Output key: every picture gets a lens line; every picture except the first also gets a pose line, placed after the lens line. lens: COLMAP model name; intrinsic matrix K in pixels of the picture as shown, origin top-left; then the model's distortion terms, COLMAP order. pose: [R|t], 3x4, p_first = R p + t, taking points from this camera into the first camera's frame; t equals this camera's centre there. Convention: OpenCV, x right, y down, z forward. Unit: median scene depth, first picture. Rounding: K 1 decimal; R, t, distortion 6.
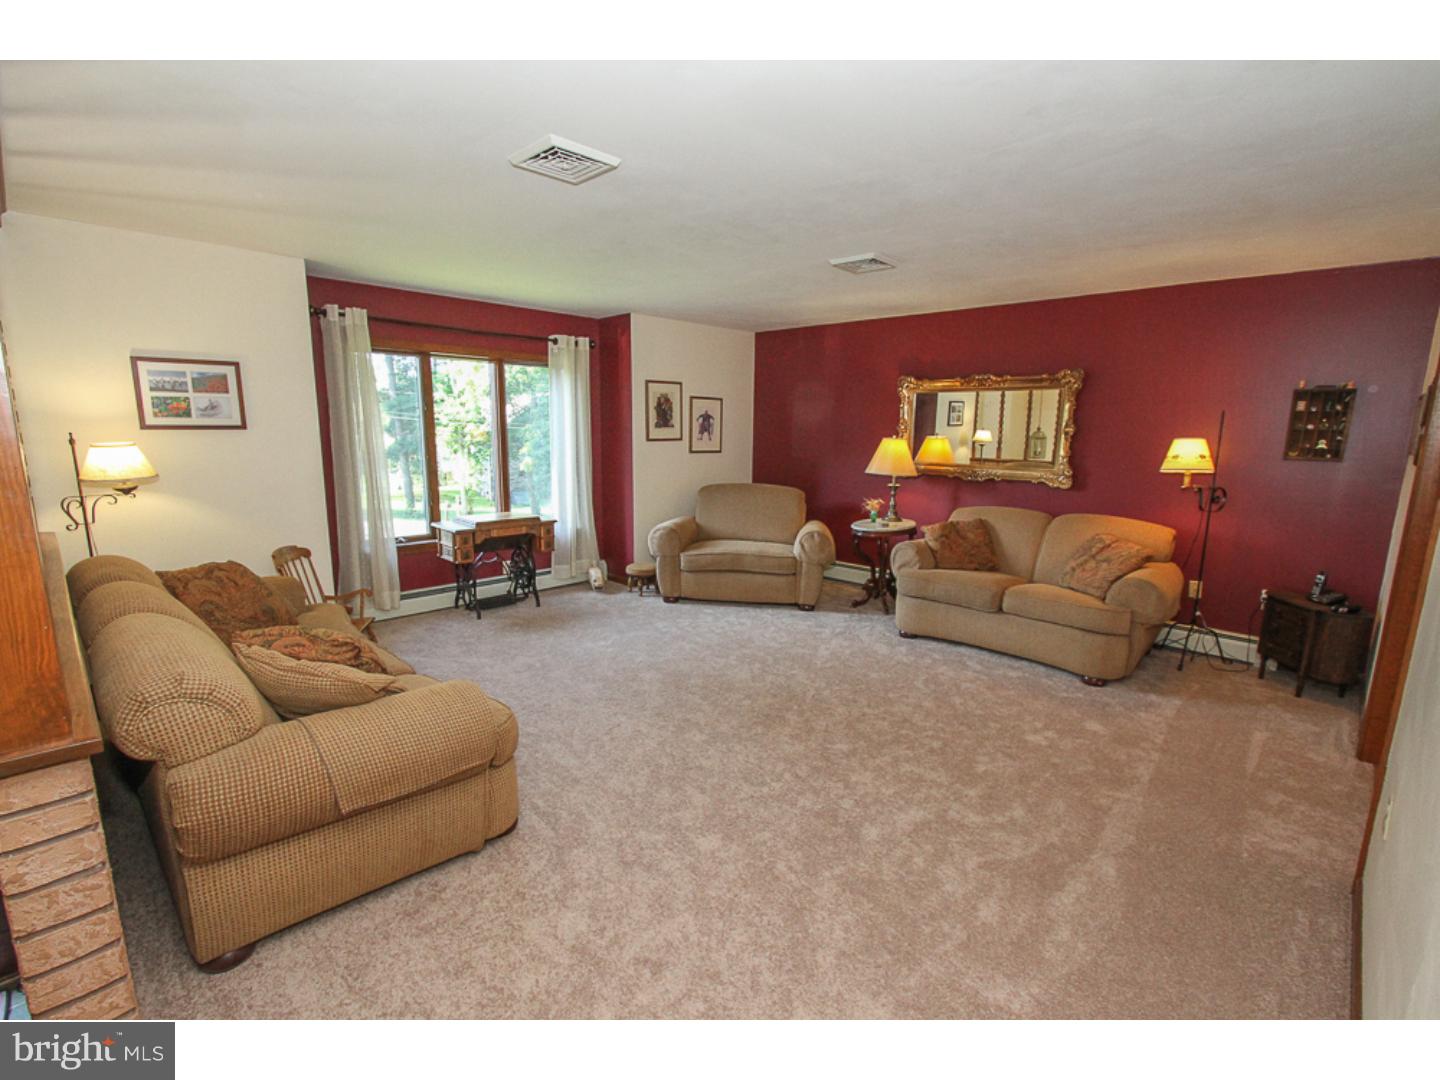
lens RADIAL K [[656.1, 0, 719.5], [0, 656.1, 542.3], [0, 0, 1]] dist [-0.010290, -0.000171]
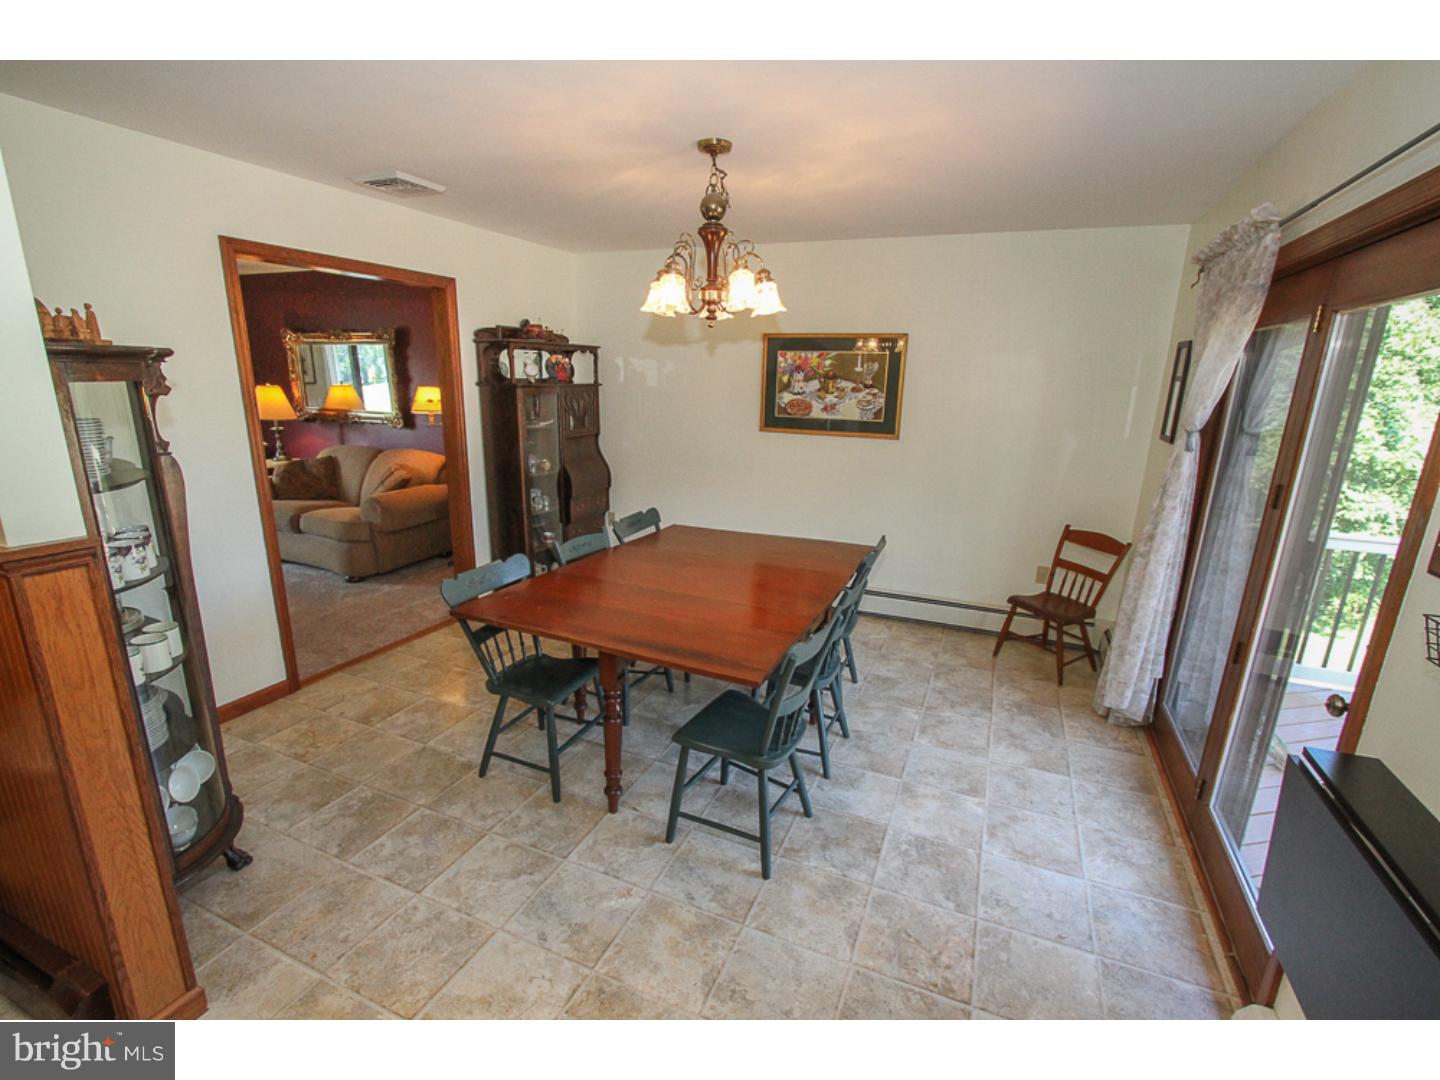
lens RADIAL K [[656.1, 0, 720.1], [0, 656.1, 545.5], [0, 0, 1]] dist [-0.010290, -0.000171]
pose [[0.937844, -0.076398, 0.338545, 0.688805], [0.049109, 0.994868, 0.088463, 0.058397], [-0.343566, -0.066339, 0.936783, -0.370181]]
